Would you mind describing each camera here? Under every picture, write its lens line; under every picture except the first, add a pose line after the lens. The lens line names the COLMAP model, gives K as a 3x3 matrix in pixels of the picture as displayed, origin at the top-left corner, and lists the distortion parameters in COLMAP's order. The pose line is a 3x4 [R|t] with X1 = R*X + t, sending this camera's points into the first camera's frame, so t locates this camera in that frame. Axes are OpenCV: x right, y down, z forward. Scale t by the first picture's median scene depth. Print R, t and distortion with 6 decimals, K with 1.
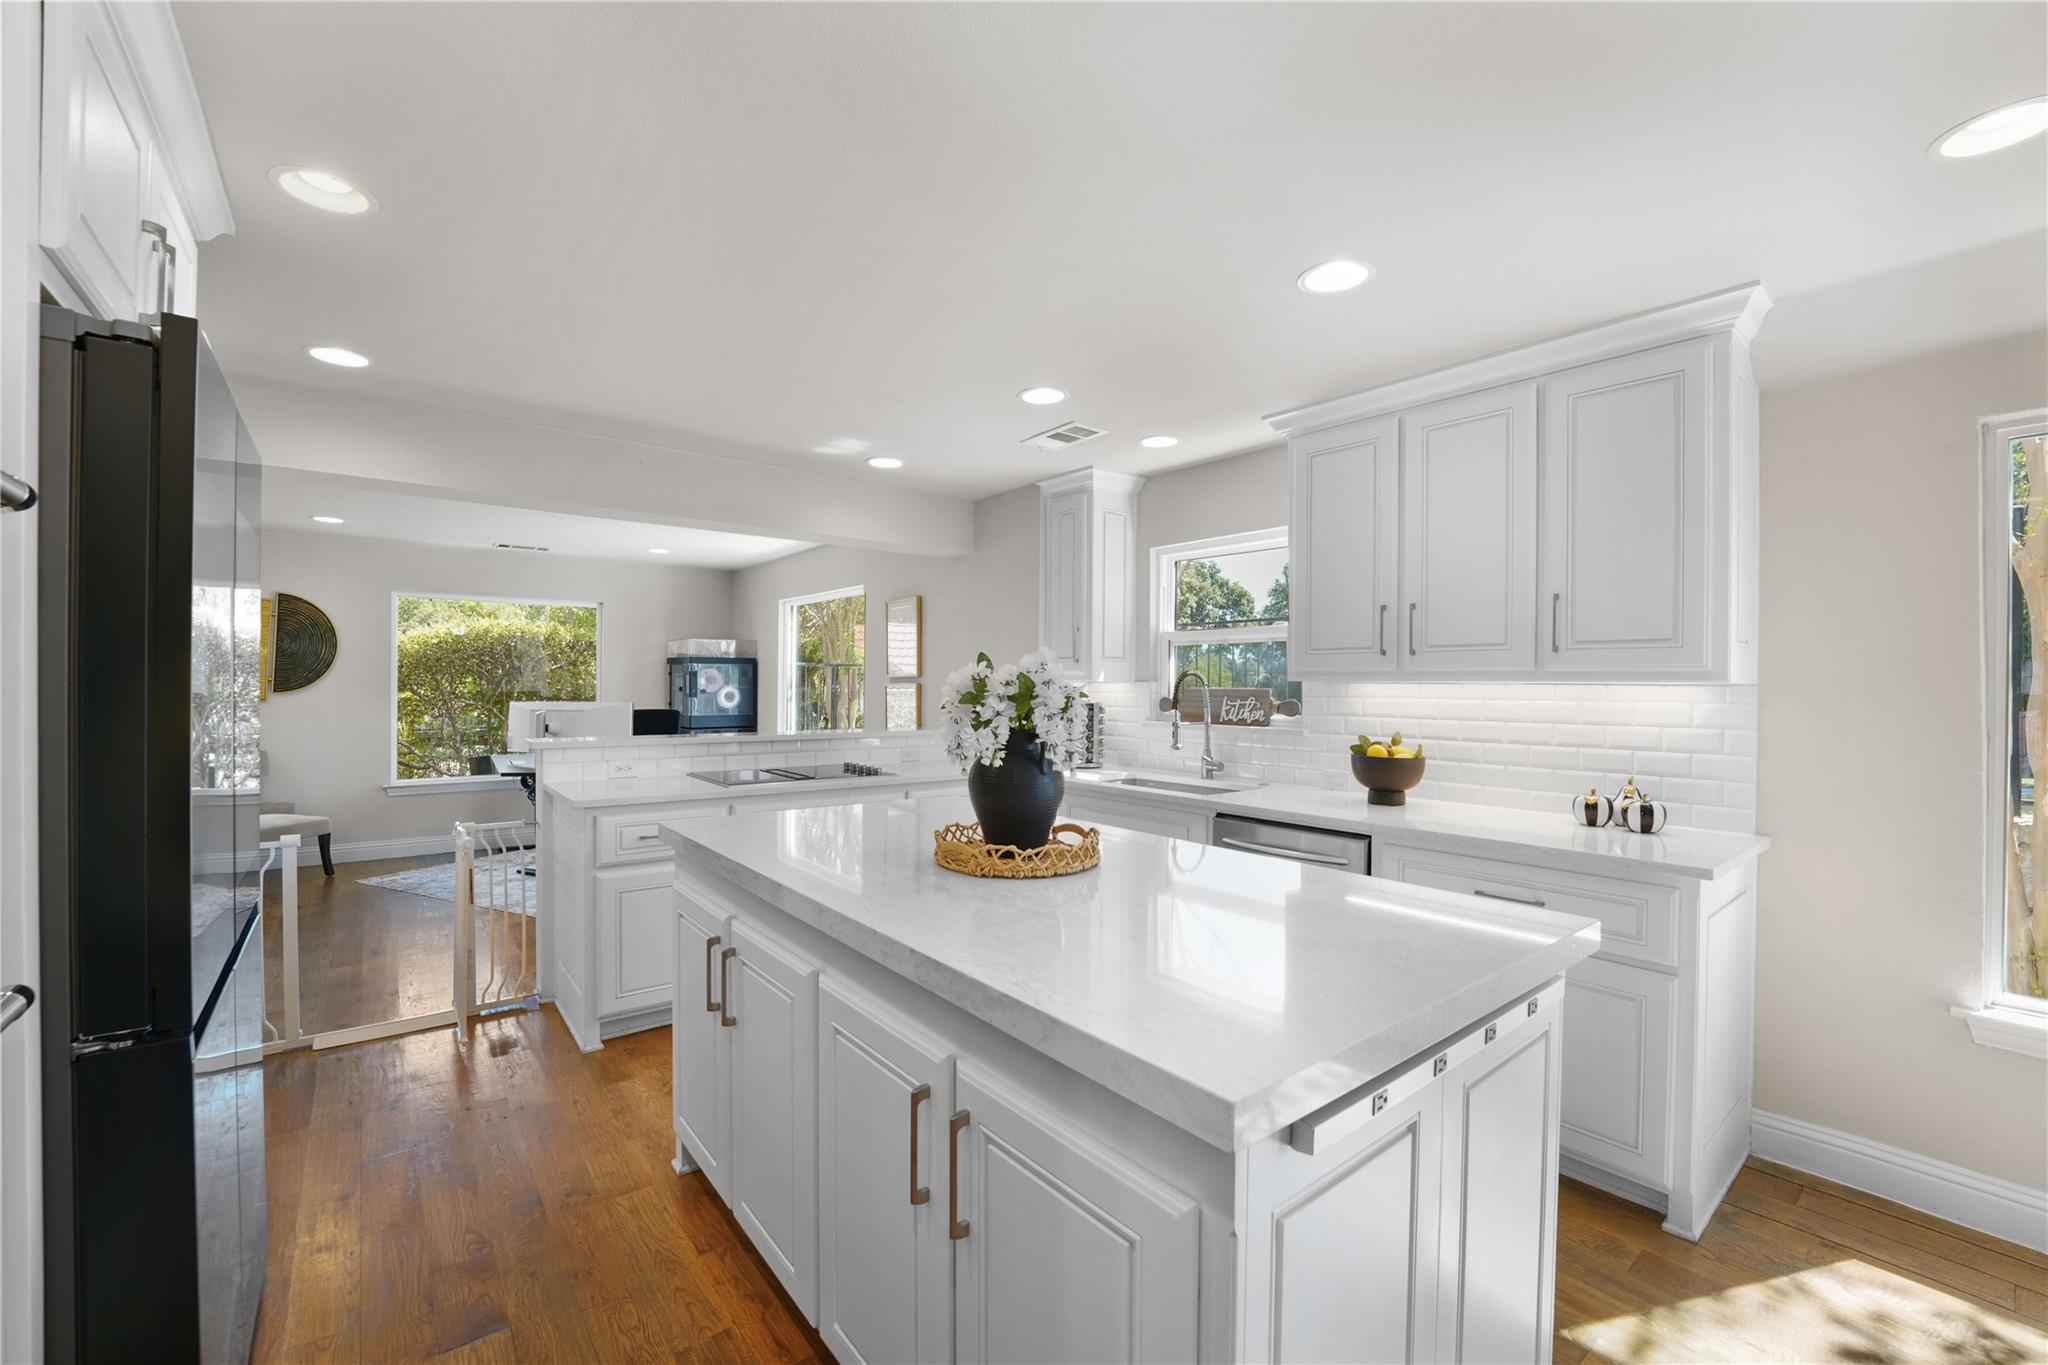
lens RADIAL K [[841.6, 0, 1023.6], [0, 841.6, 687.6], [0, 0, 1]] dist [-0.000308, -0.006436]
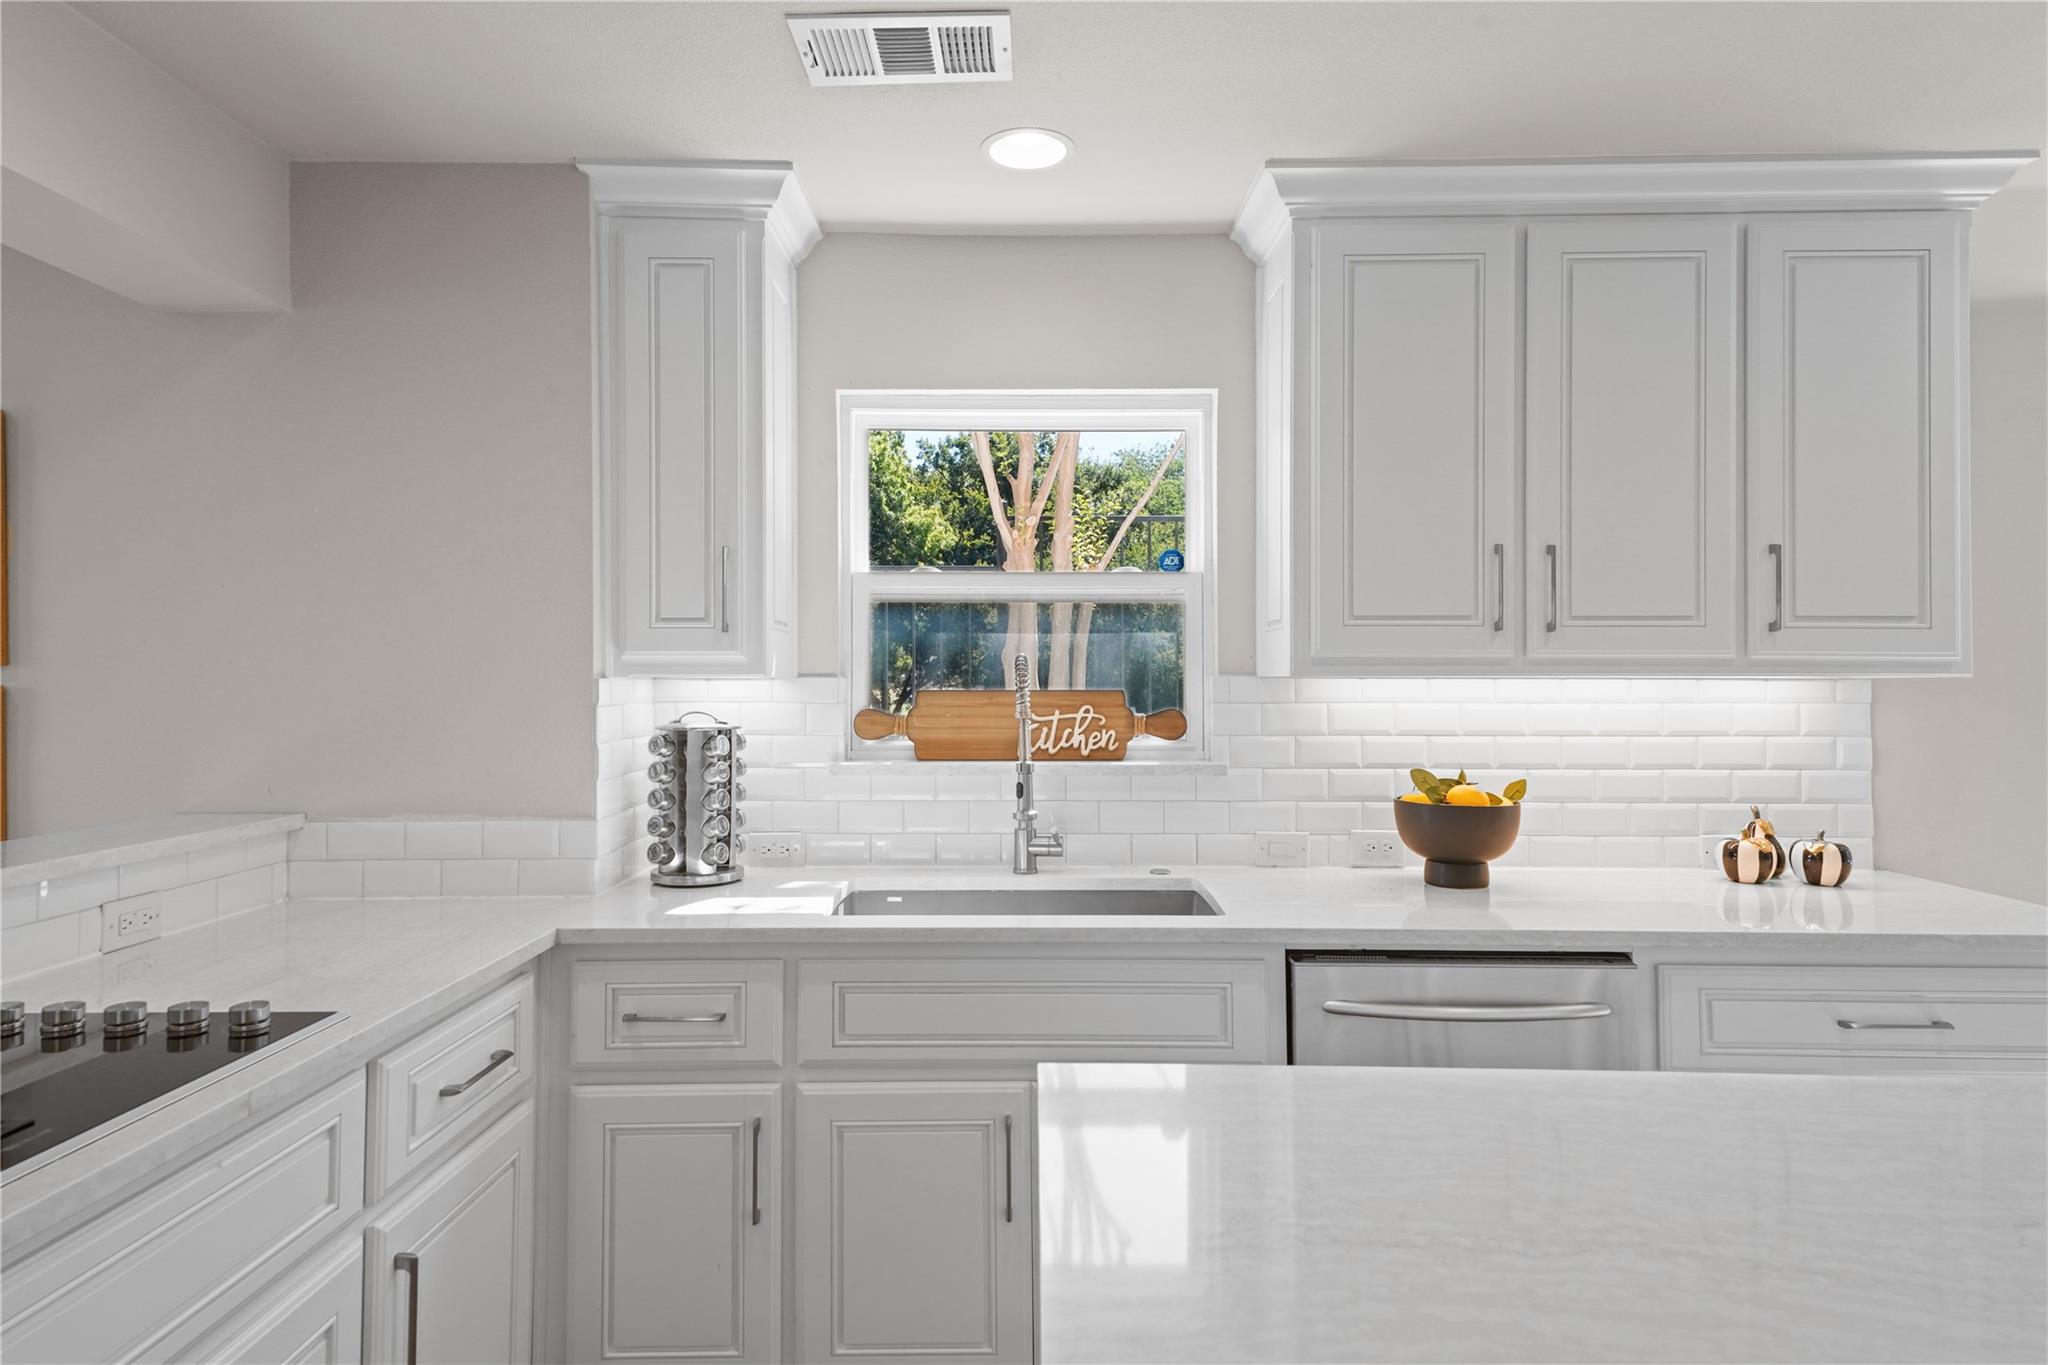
lens RADIAL K [[1181.8, 0, 1021.4], [0, 1181.8, 660.5], [0, 0, 1]] dist [0.046479, -0.001296]
pose [[0.628336, 0.005411, 0.777923, -0.481083], [0.006516, 0.999904, -0.012219, -0.011385], [-0.777914, 0.012746, 0.628241, 0.850817]]
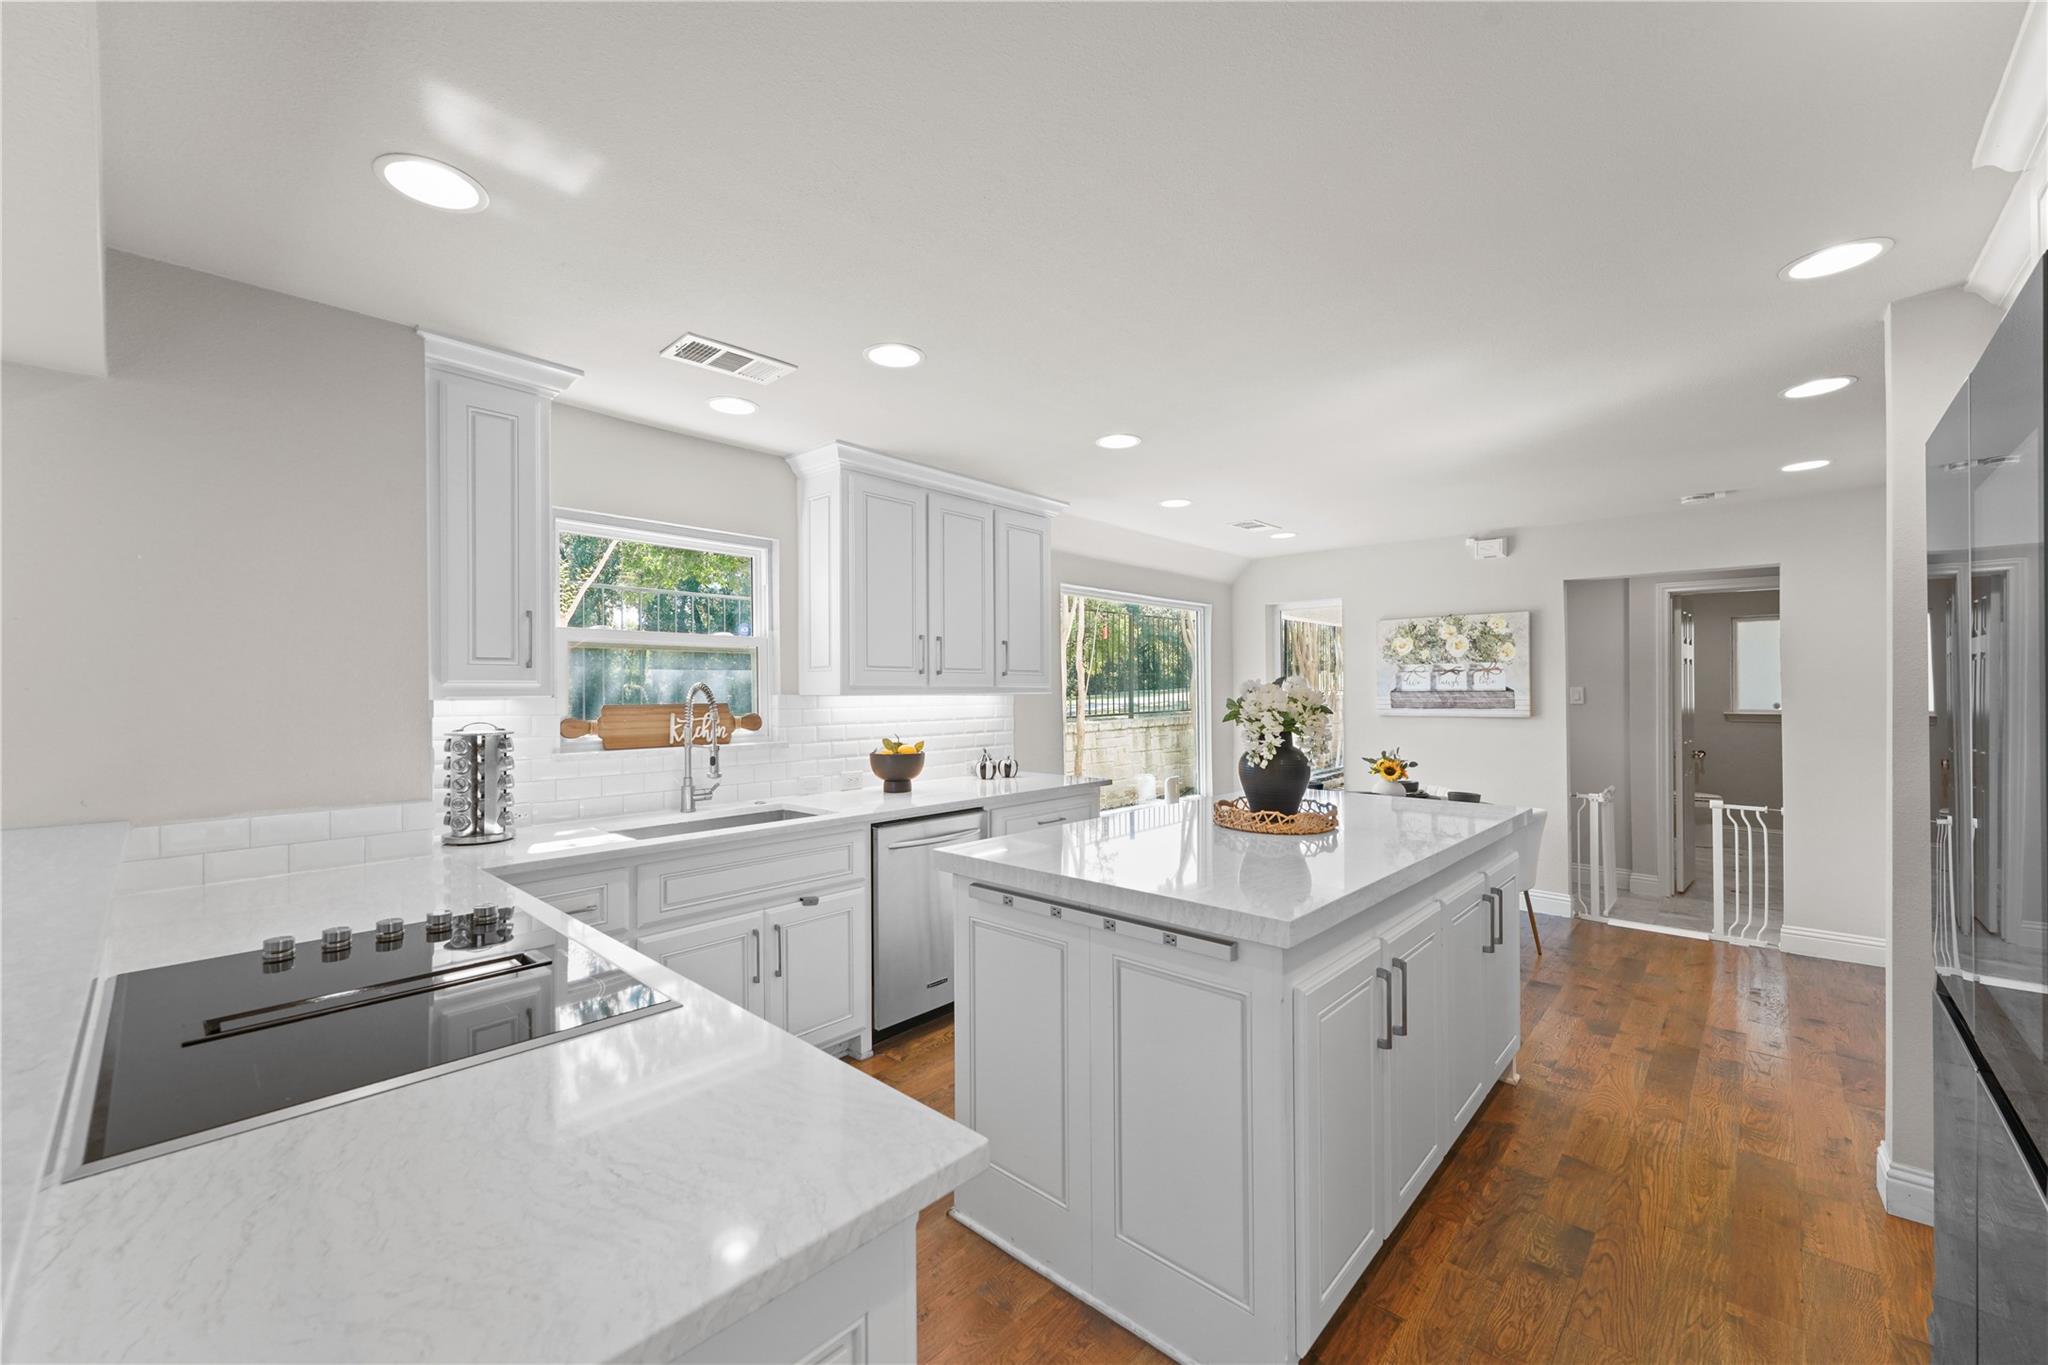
lens RADIAL K [[802.9, 0, 1024.0], [0, 802.9, 682.5], [0, 0, 1]] dist [0.020097, -0.000126]
pose [[-0.150733, 0.004546, 0.988564, -0.936082], [0.006193, 0.999974, -0.003654, -0.022739], [-0.988555, 0.005571, -0.150757, 1.186133]]
